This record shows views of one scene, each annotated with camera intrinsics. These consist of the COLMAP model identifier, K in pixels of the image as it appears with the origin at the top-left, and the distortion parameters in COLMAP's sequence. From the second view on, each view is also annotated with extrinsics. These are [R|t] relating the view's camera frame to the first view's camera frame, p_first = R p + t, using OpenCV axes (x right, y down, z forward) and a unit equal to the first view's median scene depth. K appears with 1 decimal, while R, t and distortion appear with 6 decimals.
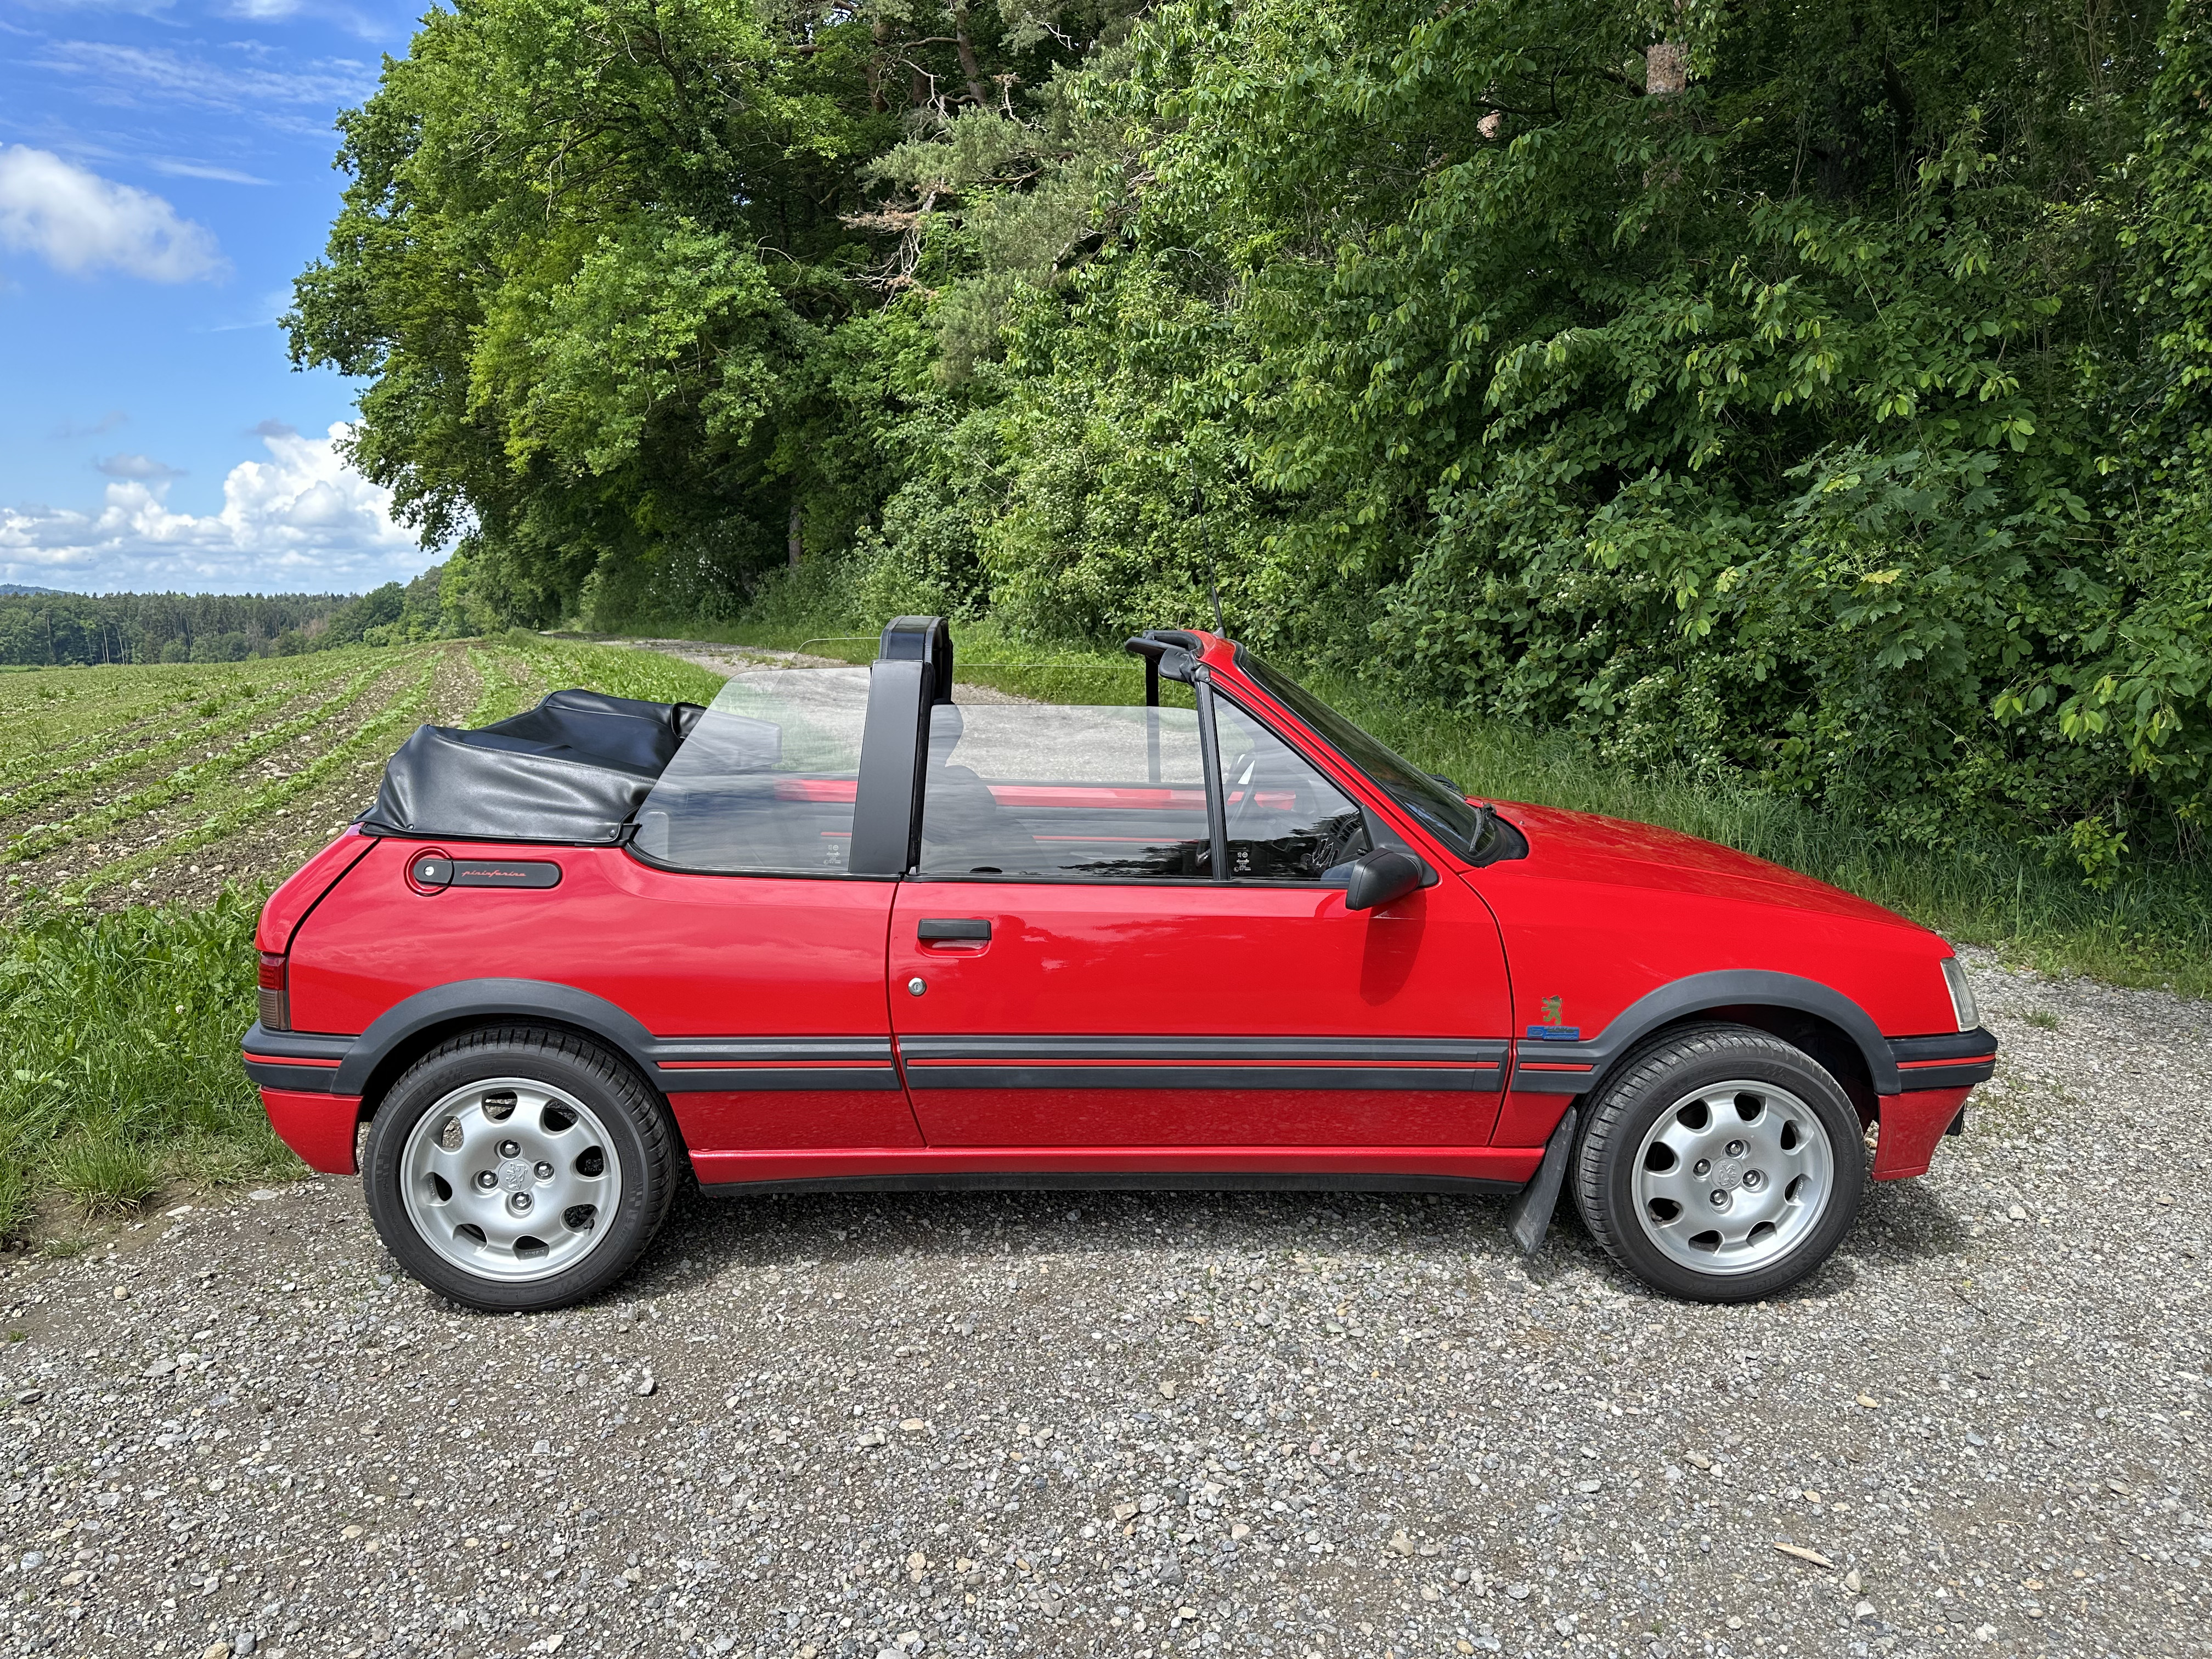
lens RADIAL K [[1543.6, 0, 1105.4], [0, 1543.6, 870.2], [0, 0, 1]] dist [0.087687, -0.128168]
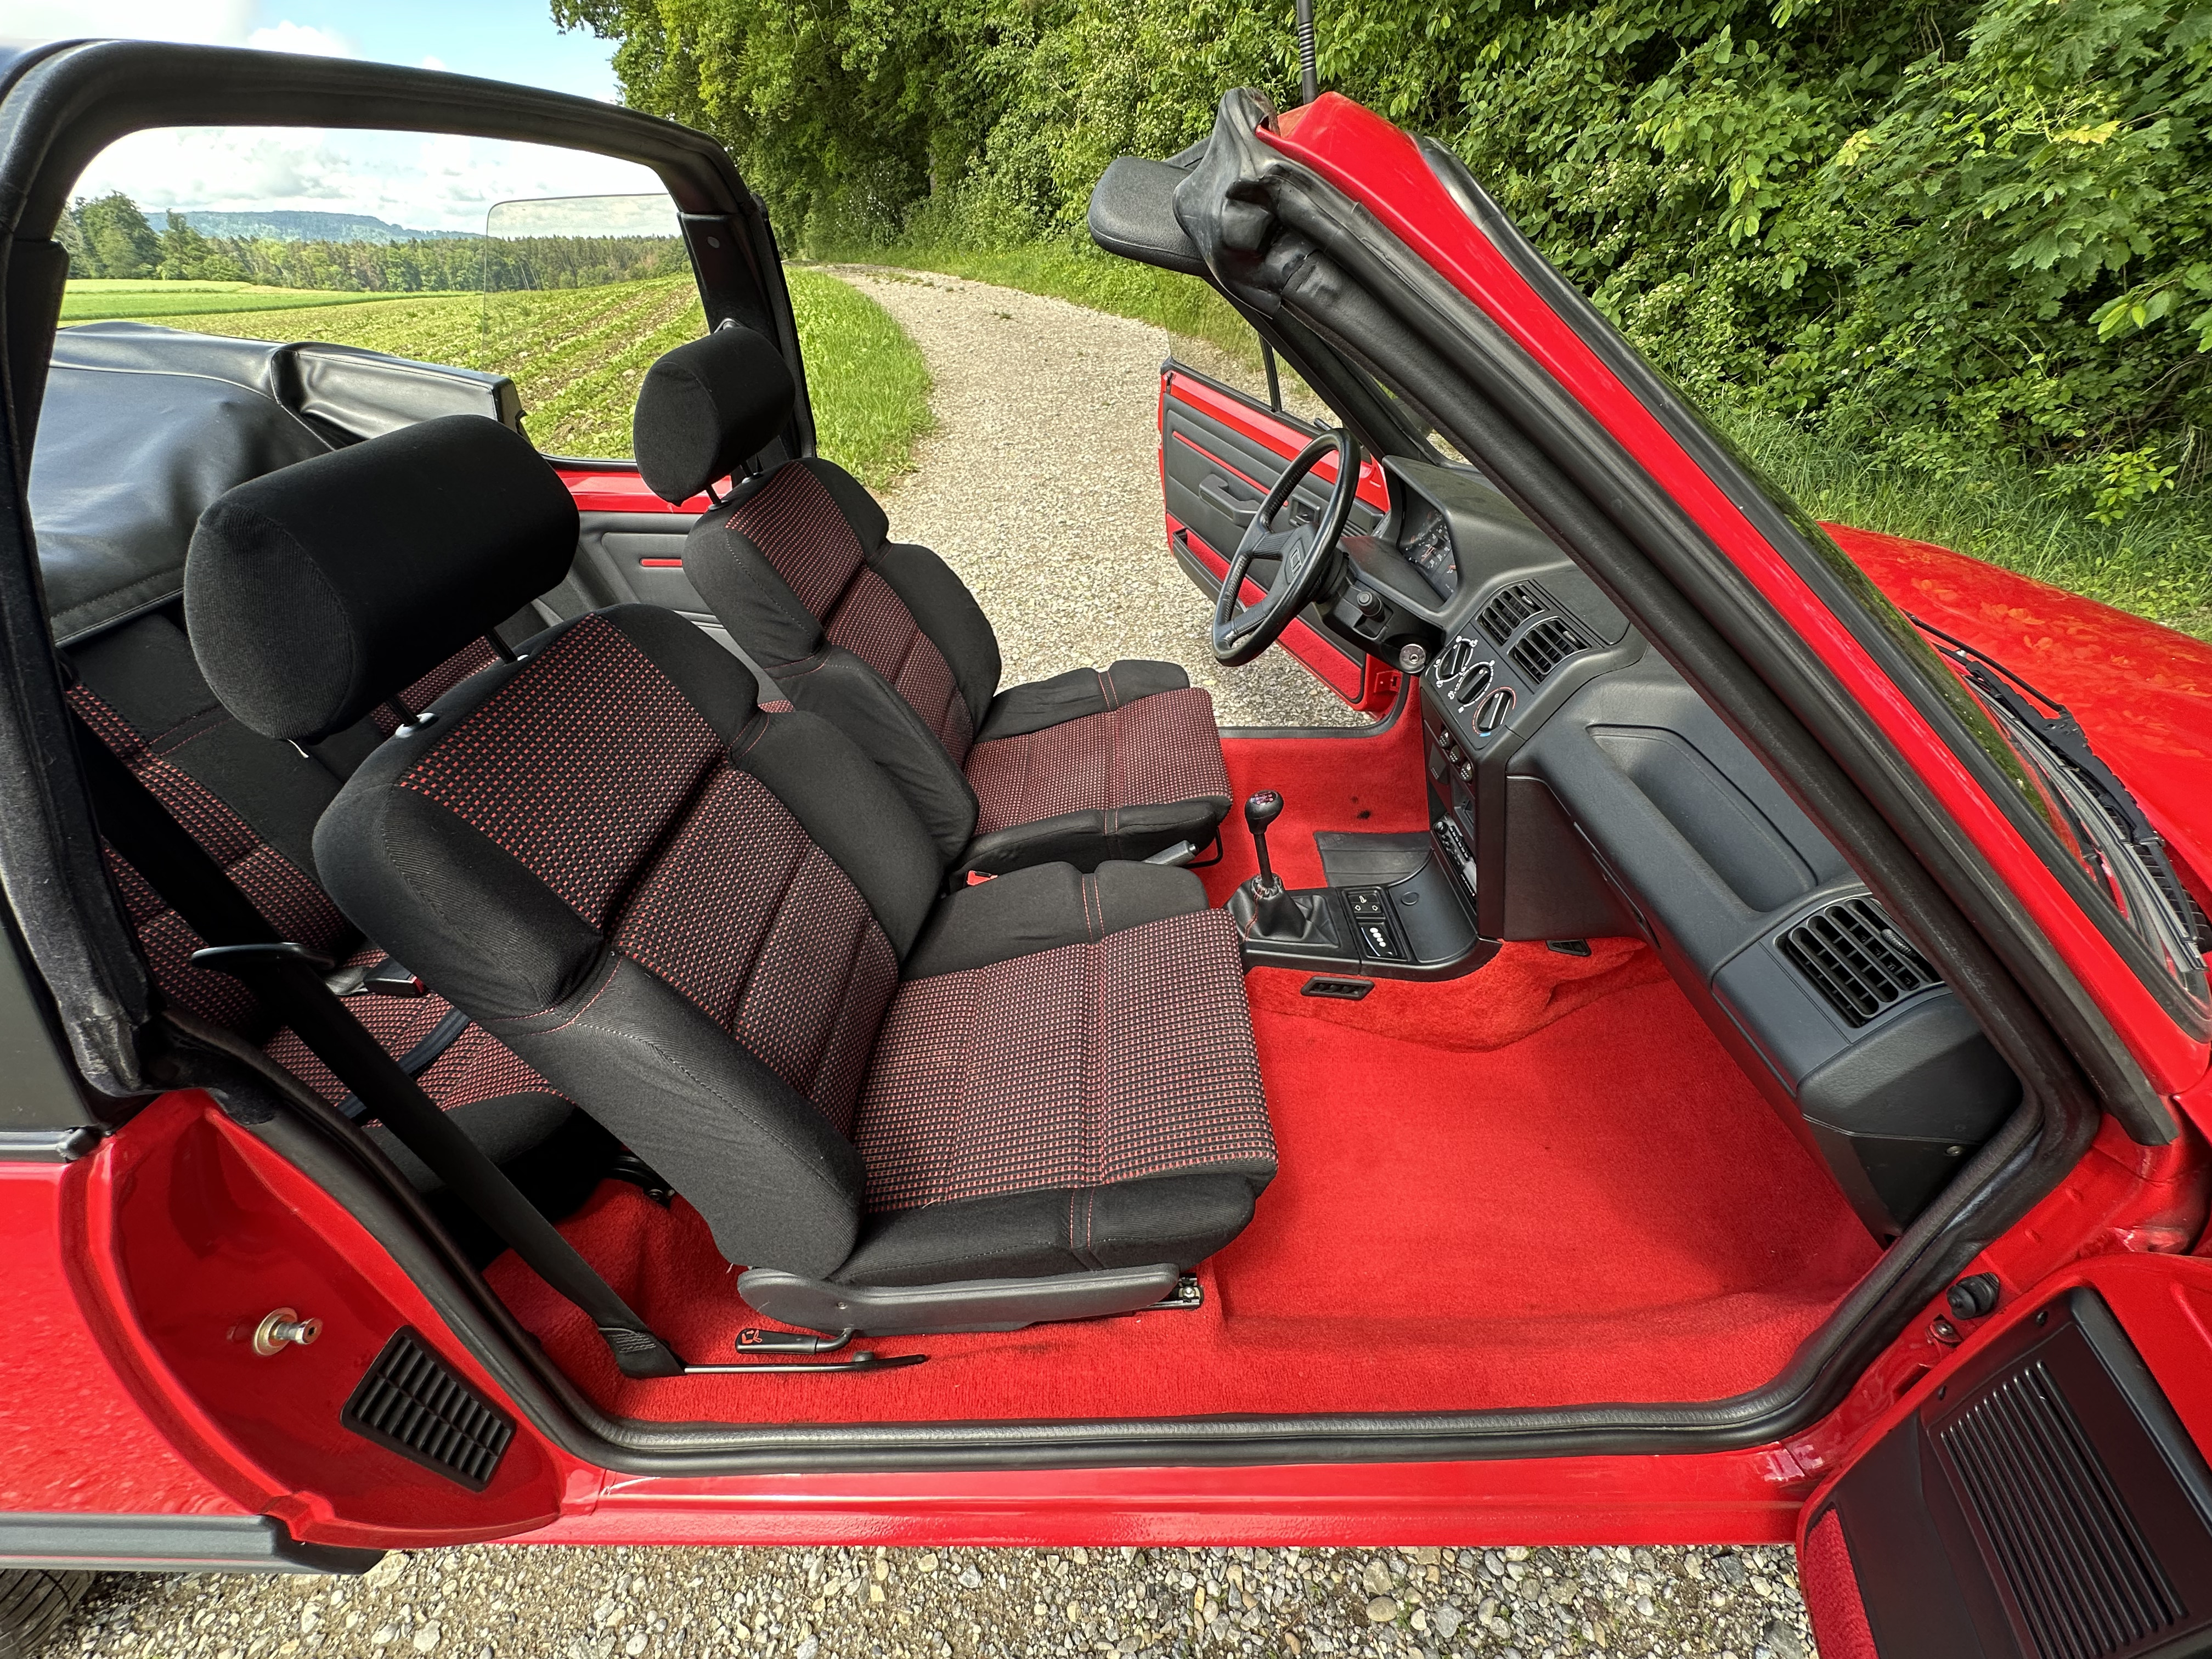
lens RADIAL K [[893.3, 0, 1100.6], [0, 893.3, 836.5], [0, 0, 1]] dist [-0.004101, 0.000661]
pose [[0.998242, 0.023981, -0.054194, 0.016560], [0.000499, 0.911032, 0.412335, -0.035811], [0.059261, -0.411637, 0.909419, 0.302994]]
